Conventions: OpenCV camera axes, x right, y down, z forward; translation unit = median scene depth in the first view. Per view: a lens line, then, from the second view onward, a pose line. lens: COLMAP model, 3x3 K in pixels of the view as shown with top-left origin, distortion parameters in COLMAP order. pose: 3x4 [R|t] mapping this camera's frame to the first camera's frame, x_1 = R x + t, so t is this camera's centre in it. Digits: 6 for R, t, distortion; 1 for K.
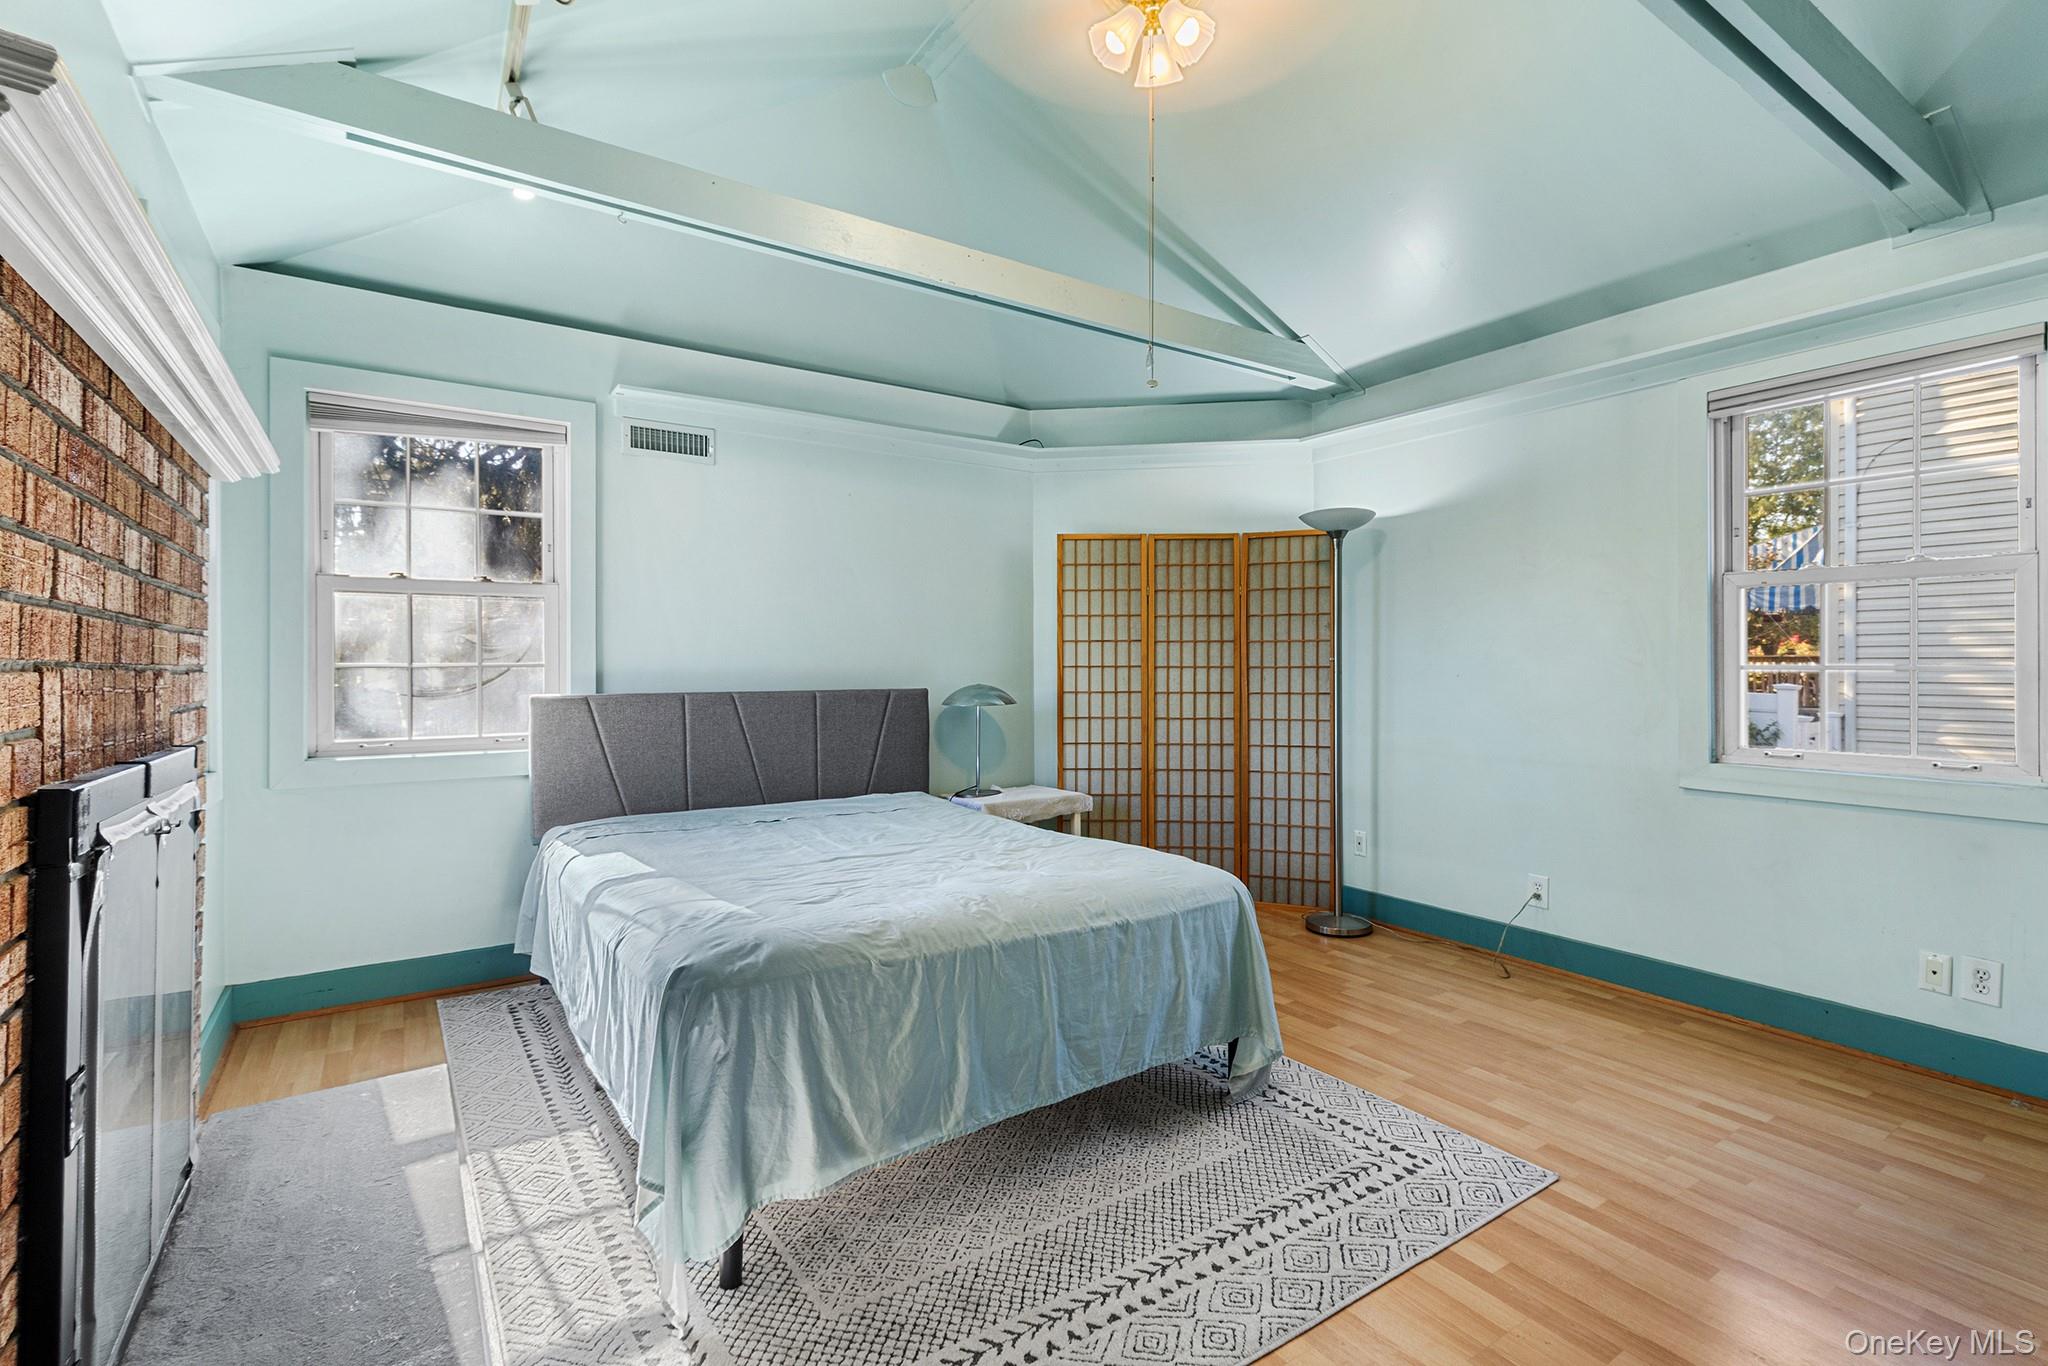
lens RADIAL K [[958.2, 0, 1035.2], [0, 958.2, 671.0], [0, 0, 1]] dist [0.004783, 0.000891]
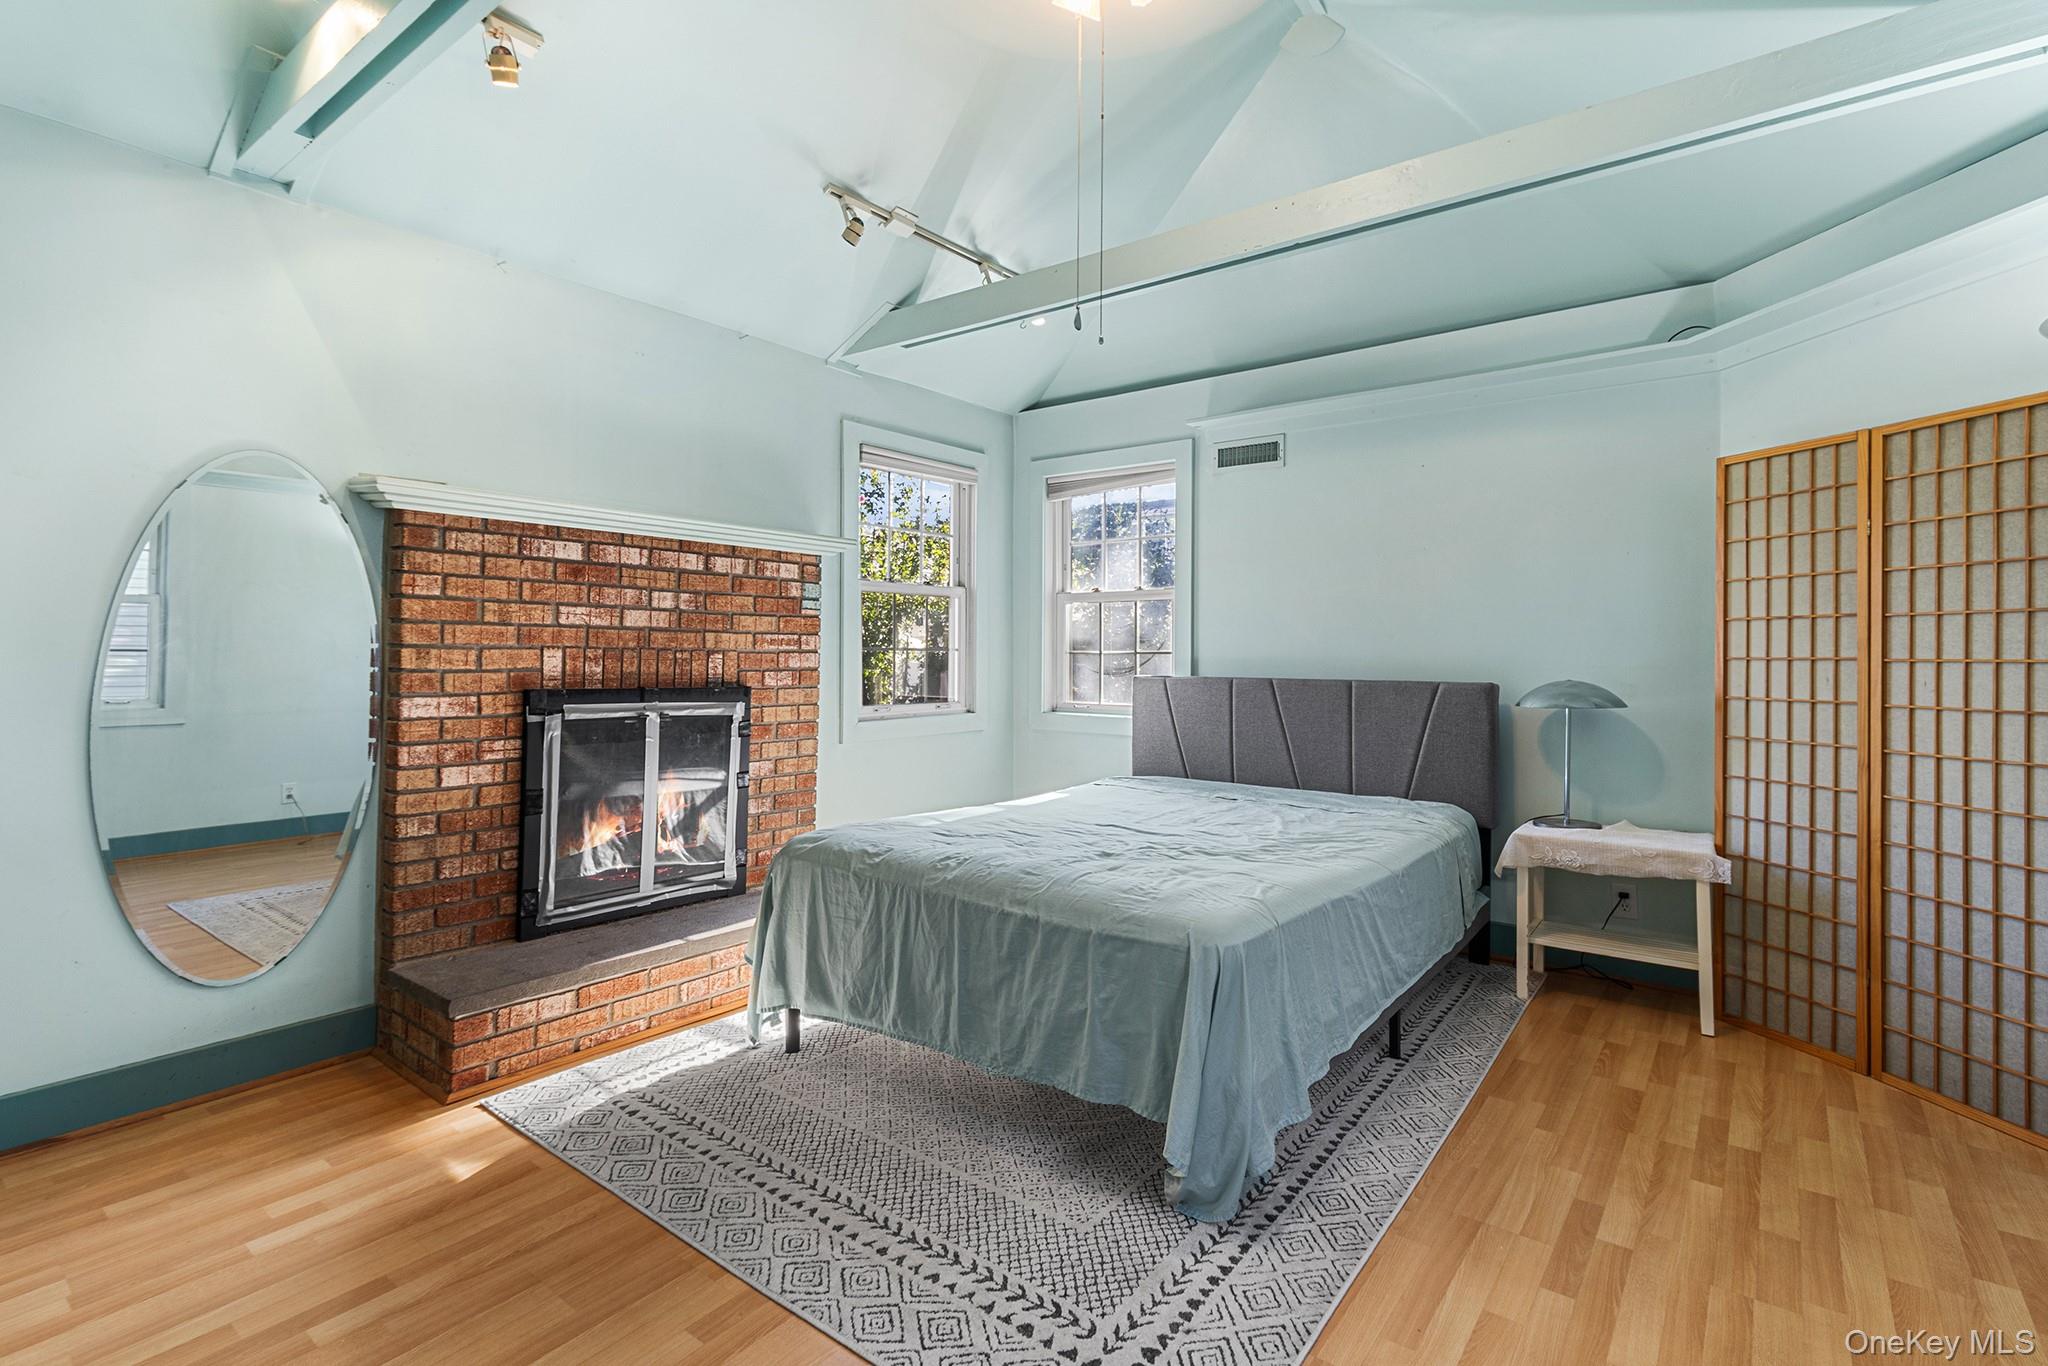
lens RADIAL K [[958.2, 0, 1046.7], [0, 958.2, 636.1], [0, 0, 1]] dist [0.004783, 0.000891]
pose [[0.317537, -0.013598, -0.948148, 0.789775], [-0.013711, 0.999727, -0.018930, -0.001629], [0.948147, 0.019011, 0.317264, 0.548213]]
